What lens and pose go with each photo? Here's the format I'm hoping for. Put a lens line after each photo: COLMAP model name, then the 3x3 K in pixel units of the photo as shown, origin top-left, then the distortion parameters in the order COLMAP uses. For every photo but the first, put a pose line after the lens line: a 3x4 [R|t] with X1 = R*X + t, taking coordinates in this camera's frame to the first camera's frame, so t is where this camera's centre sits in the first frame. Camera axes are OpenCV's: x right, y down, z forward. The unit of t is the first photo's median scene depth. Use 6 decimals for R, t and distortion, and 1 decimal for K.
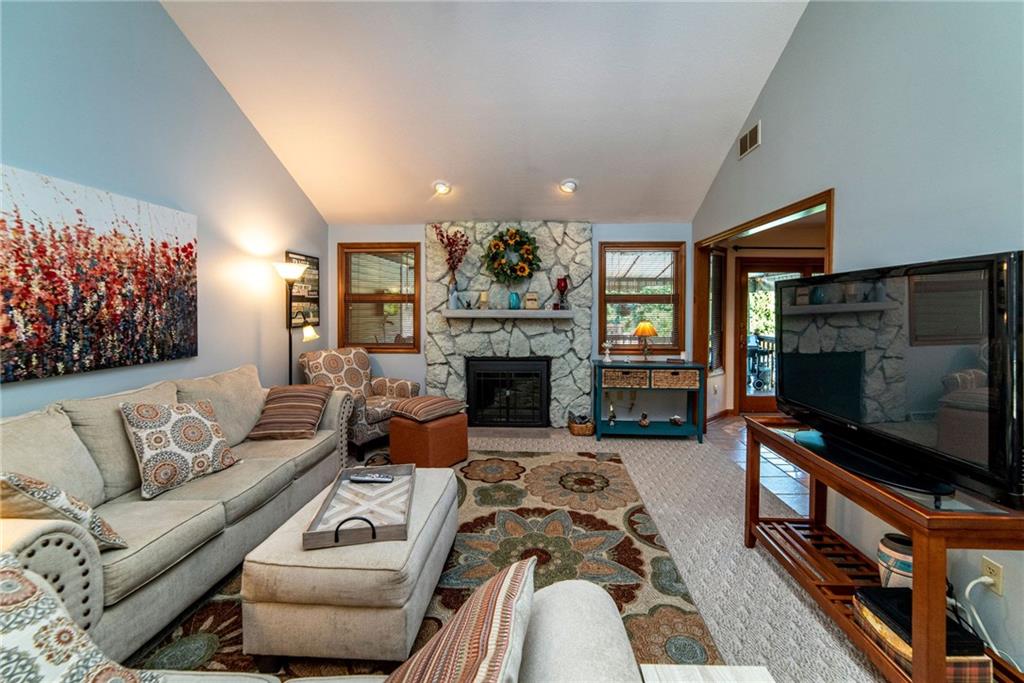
lens RADIAL K [[411.8, 0, 508.1], [0, 411.8, 319.0], [0, 0, 1]] dist [-0.010590, 0.000420]
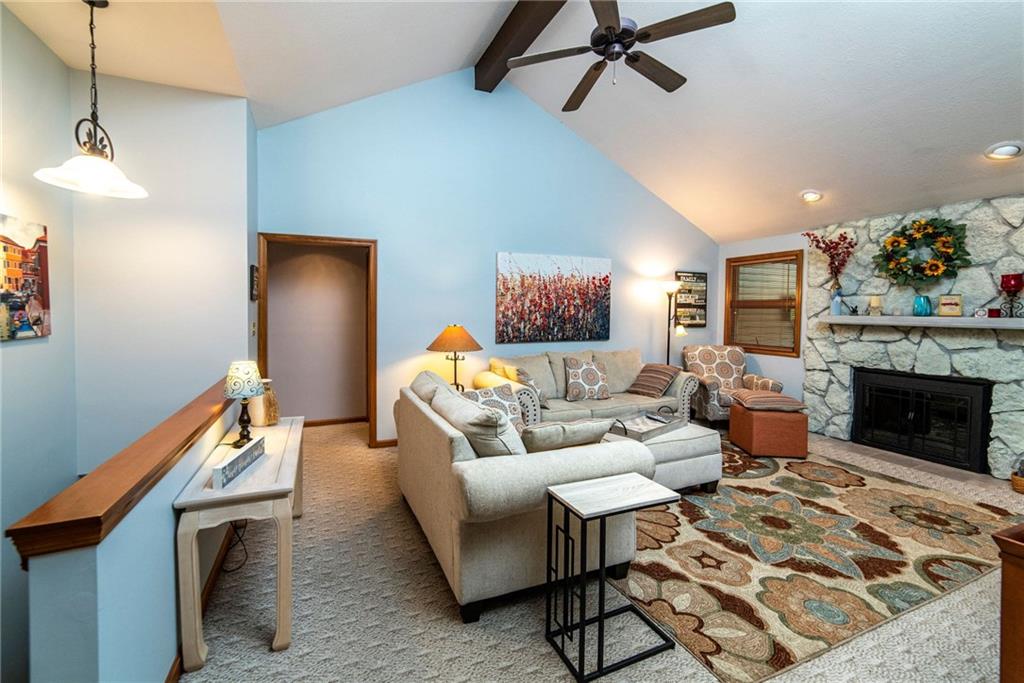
lens RADIAL K [[411.8, 0, 508.1], [0, 411.8, 319.0], [0, 0, 1]] dist [-0.010590, 0.000420]
pose [[0.466657, 0.020400, -0.884203, 0.383379], [-0.031183, 0.999492, 0.006603, 0.003288], [0.883888, 0.024490, 0.467056, -0.131592]]
